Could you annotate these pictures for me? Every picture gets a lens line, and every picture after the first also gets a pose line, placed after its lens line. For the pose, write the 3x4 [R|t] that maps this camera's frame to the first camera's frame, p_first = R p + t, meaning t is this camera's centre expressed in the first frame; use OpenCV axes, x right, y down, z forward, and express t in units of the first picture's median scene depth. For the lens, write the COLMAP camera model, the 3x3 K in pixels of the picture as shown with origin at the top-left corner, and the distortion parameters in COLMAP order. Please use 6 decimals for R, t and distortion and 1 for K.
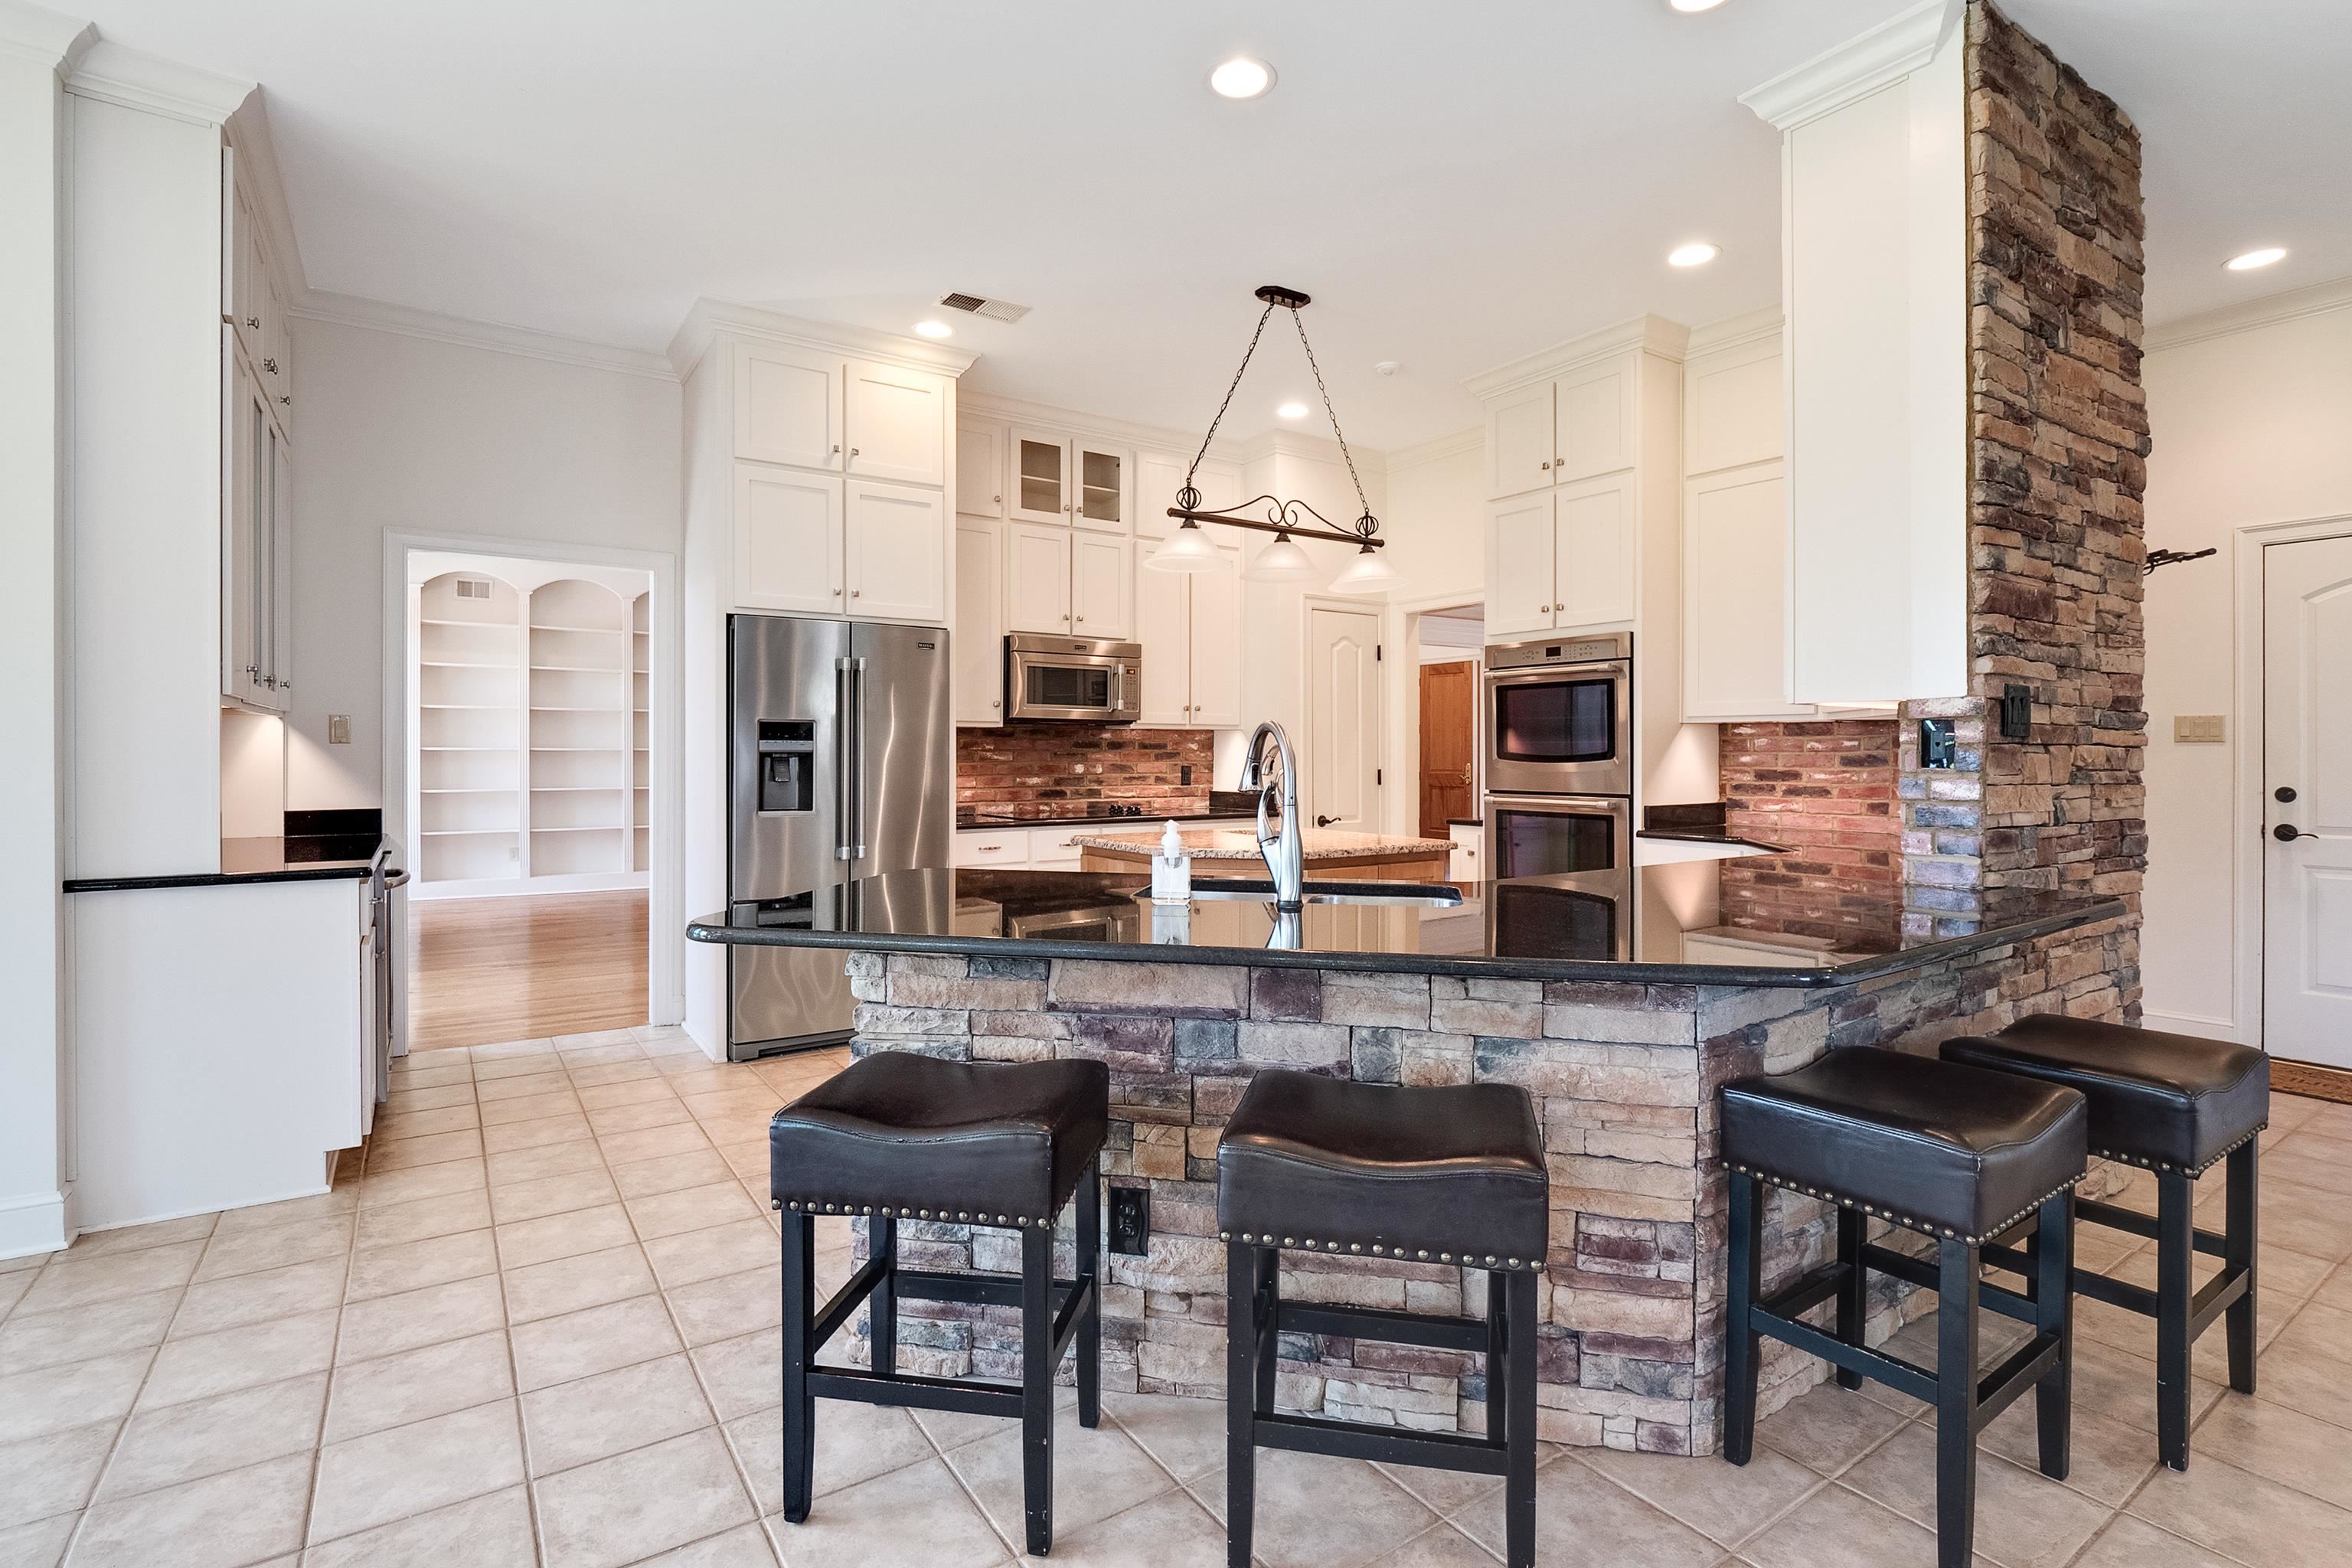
lens RADIAL K [[1108.5, 0, 1167.4], [0, 1108.5, 760.7], [0, 0, 1]] dist [-0.002994, -0.001359]
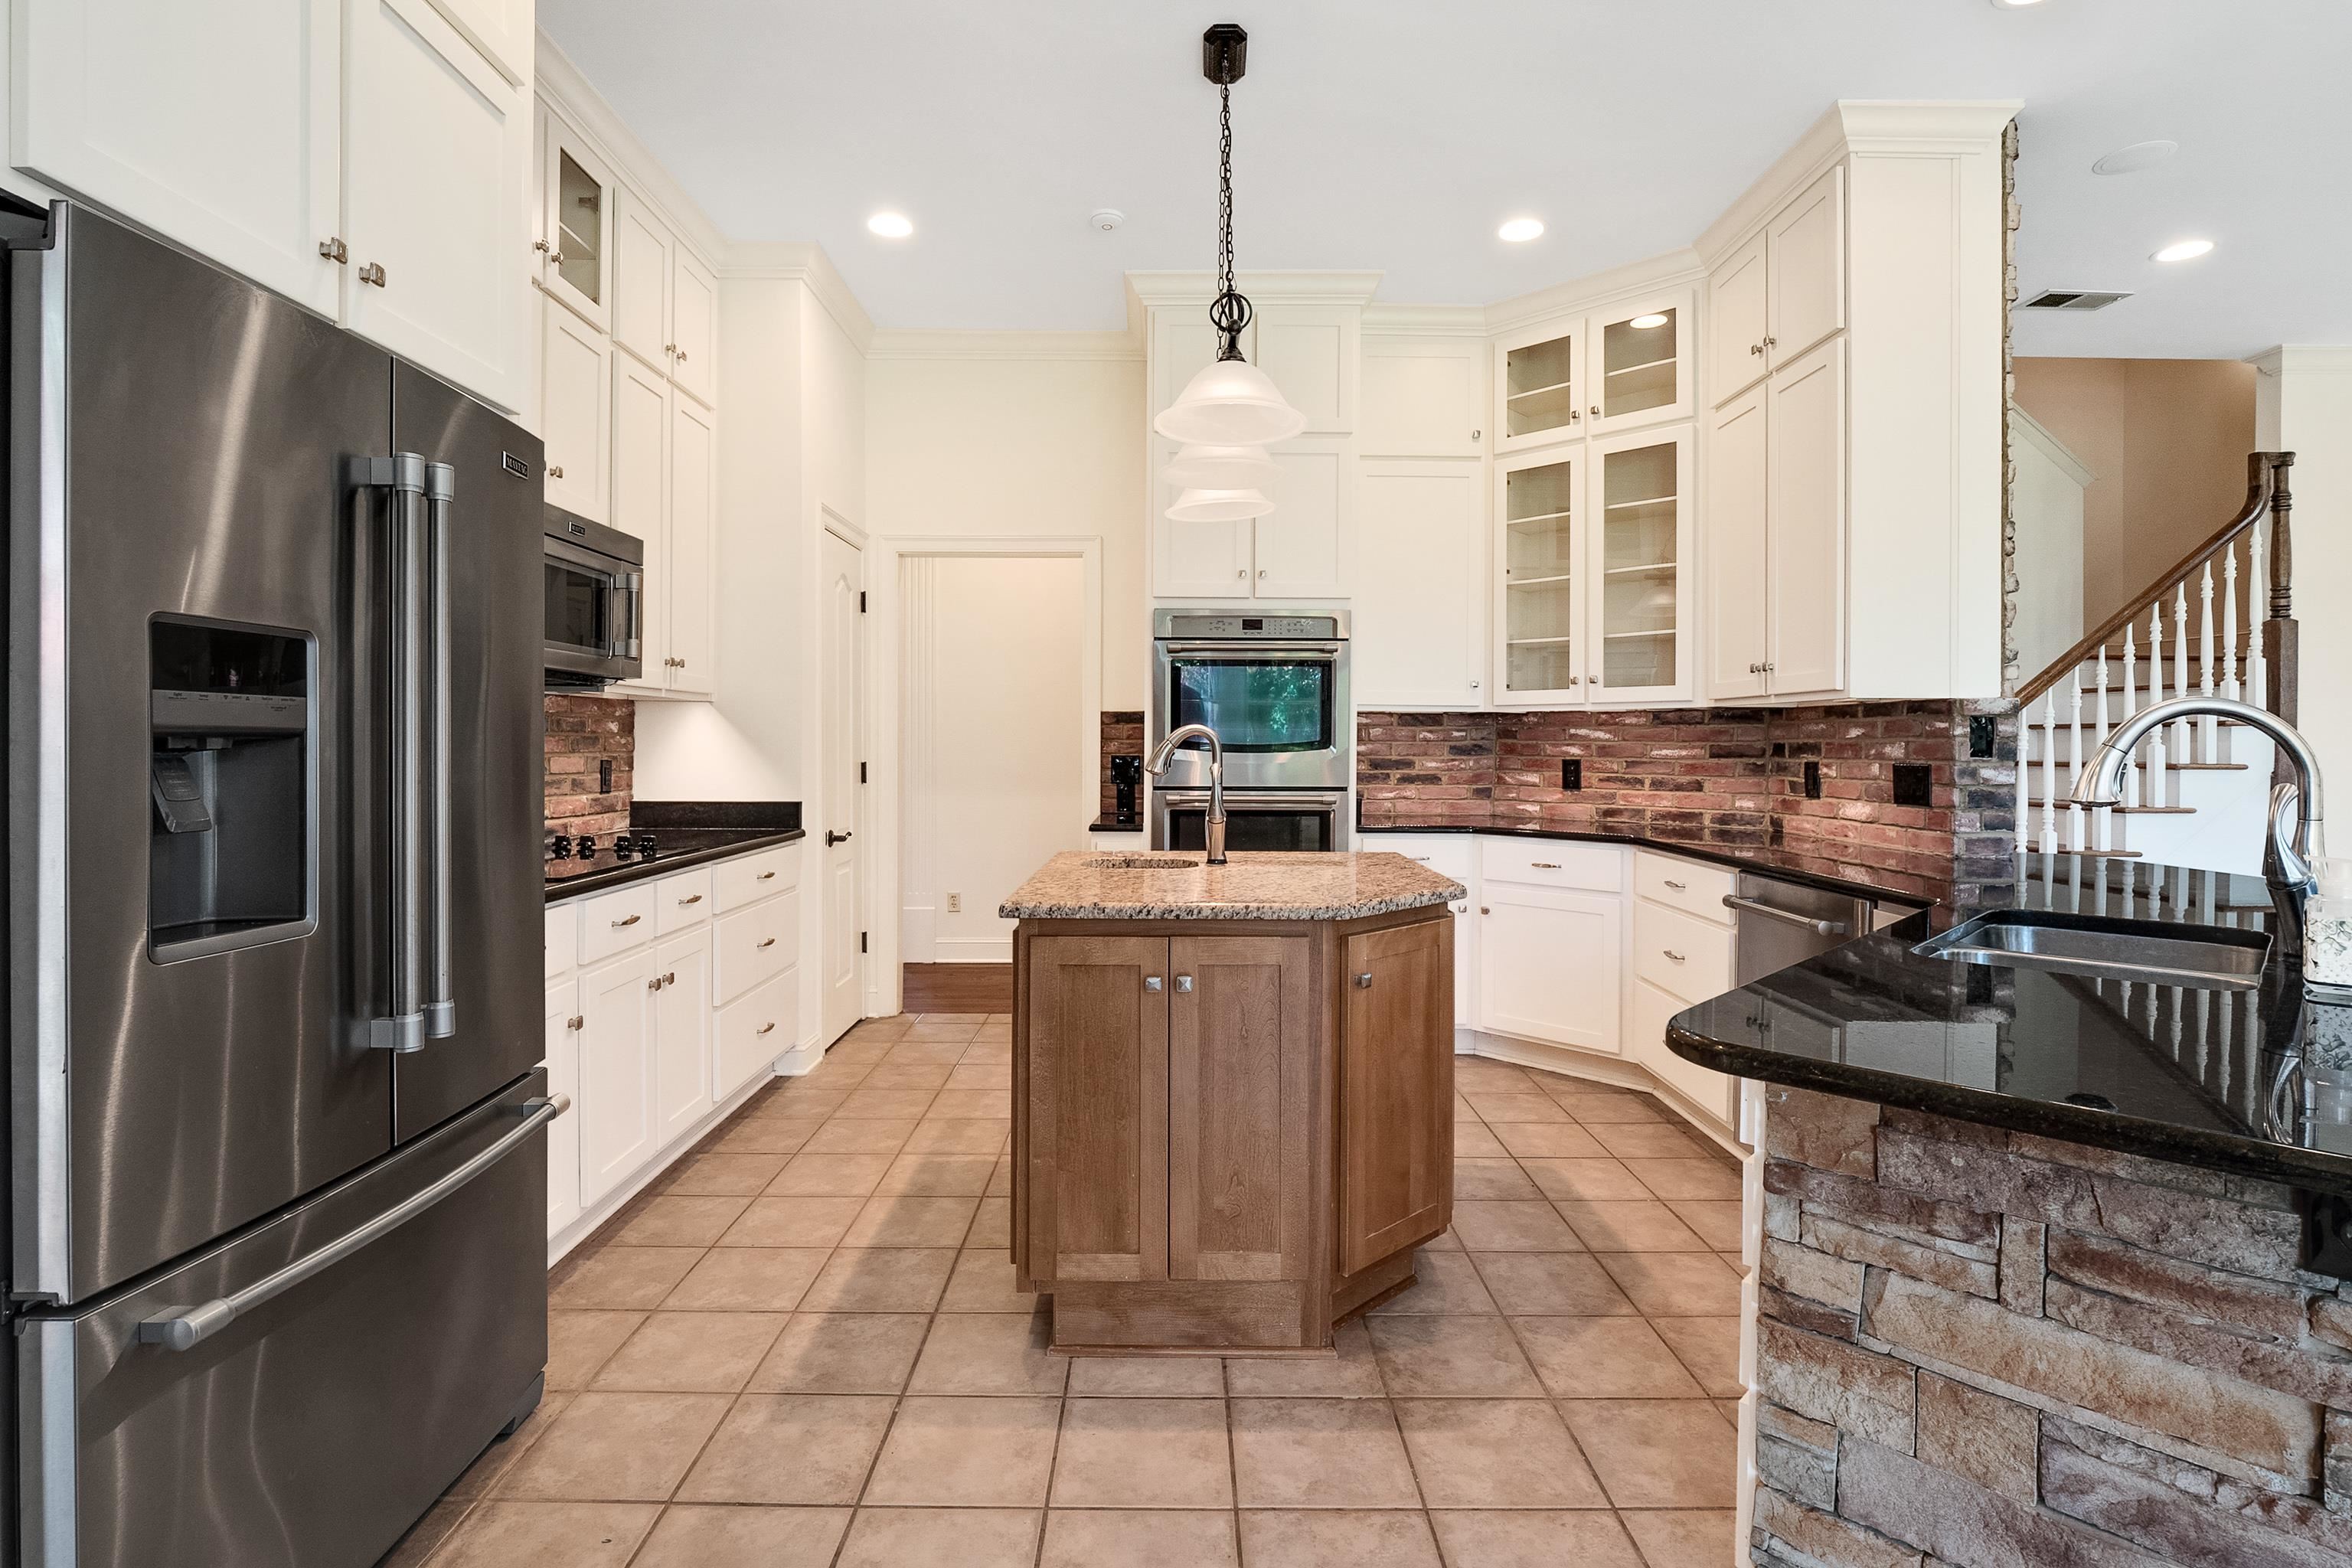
lens RADIAL K [[1108.5, 0, 1178.0], [0, 1108.5, 751.1], [0, 0, 1]] dist [-0.002994, -0.001359]
pose [[0.556319, -0.003573, 0.830961, -0.426556], [0.000478, 0.999992, 0.003980, -0.003197], [-0.830969, -0.001816, 0.556316, 0.598520]]
